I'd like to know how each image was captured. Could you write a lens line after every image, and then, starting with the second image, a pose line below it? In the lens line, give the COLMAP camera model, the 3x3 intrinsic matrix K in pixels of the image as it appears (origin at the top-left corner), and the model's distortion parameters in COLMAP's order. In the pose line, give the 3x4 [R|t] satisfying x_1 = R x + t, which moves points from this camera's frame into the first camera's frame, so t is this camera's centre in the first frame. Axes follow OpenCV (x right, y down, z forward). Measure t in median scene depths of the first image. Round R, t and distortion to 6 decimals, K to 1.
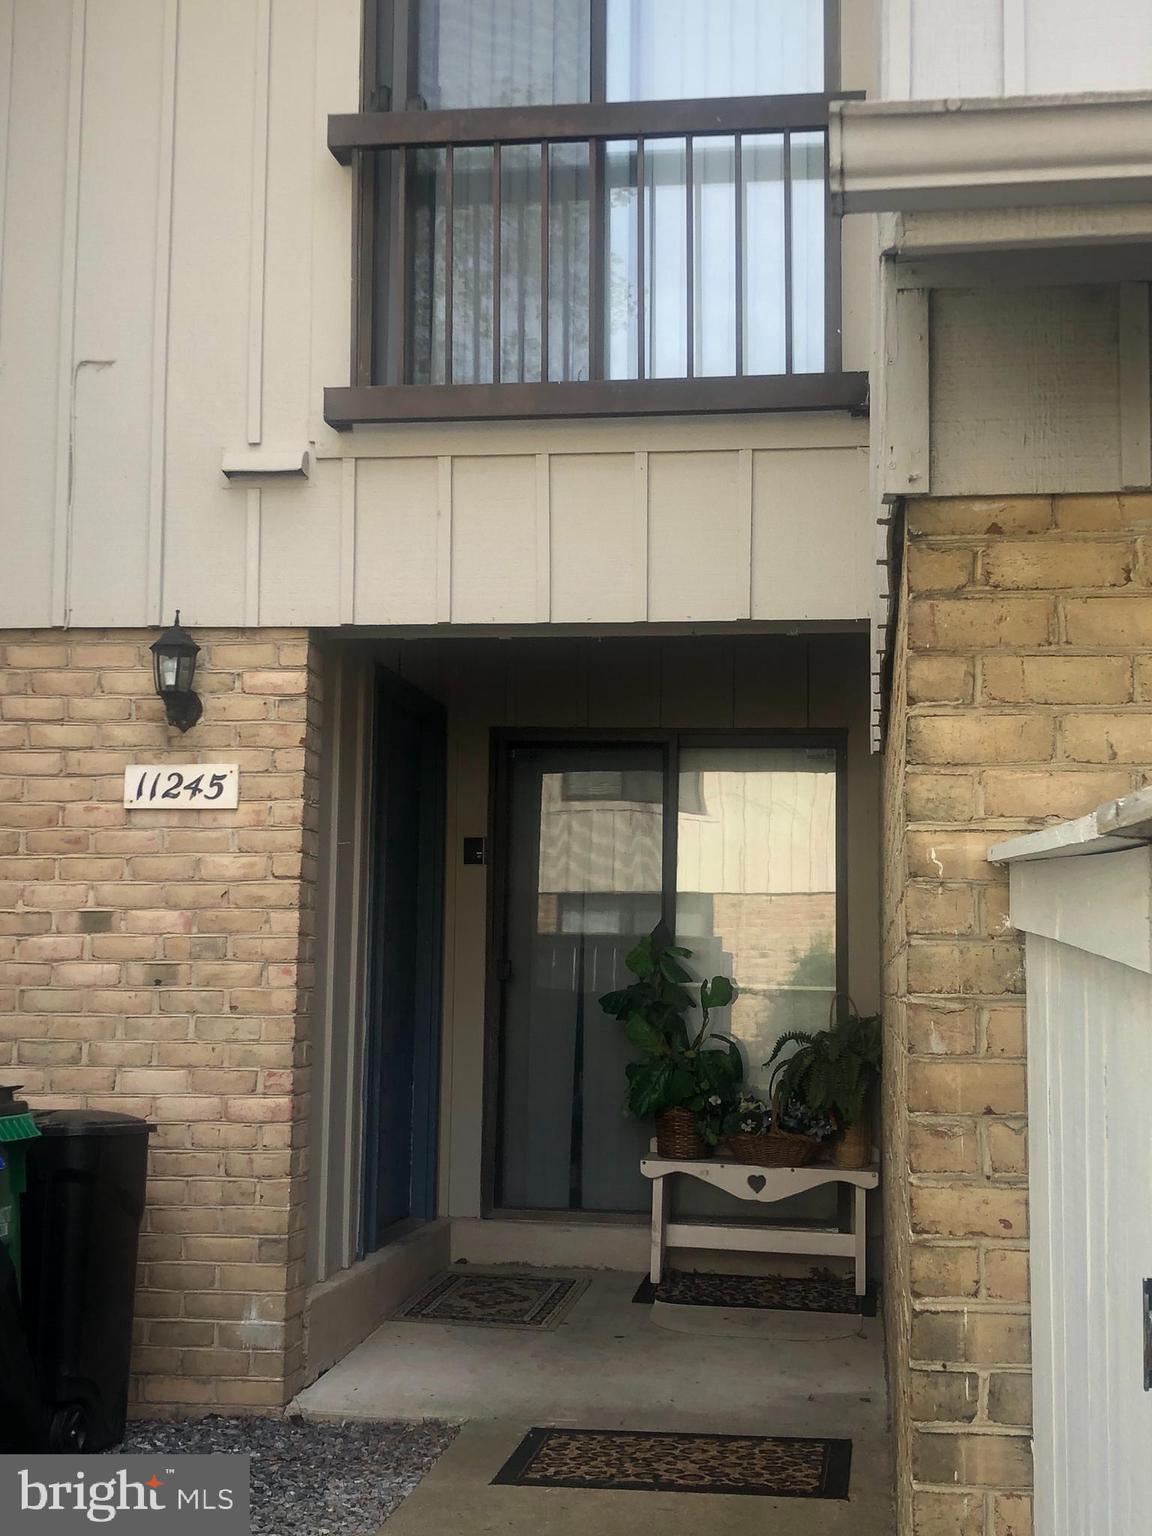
lens RADIAL K [[2098.5, 0, 575.8], [0, 2098.5, 760.3], [0, 0, 1]] dist [0.218152, -0.784129]
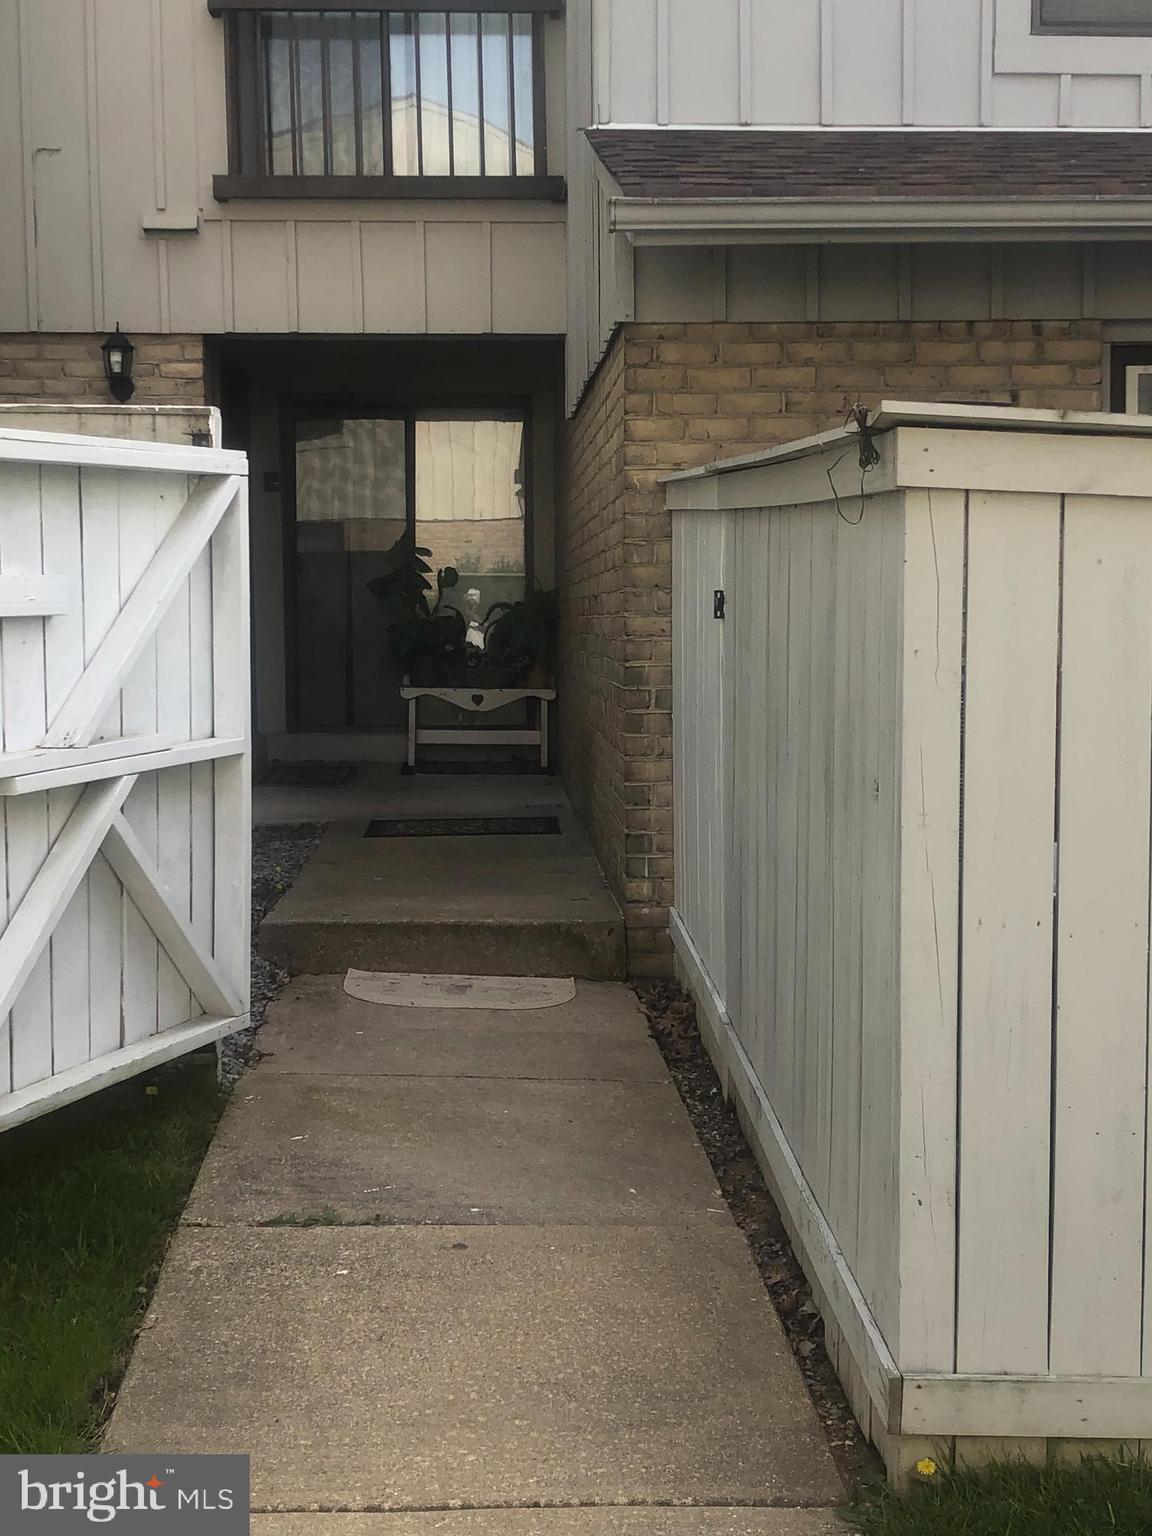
lens RADIAL K [[2098.5, 0, 575.8], [0, 2098.5, 760.3], [0, 0, 1]] dist [0.218152, -0.784129]
pose [[0.982166, -0.030811, 0.185473, -0.156877], [-0.001576, 0.985098, 0.171987, -0.023396], [-0.188008, -0.169212, 0.967481, -0.605425]]
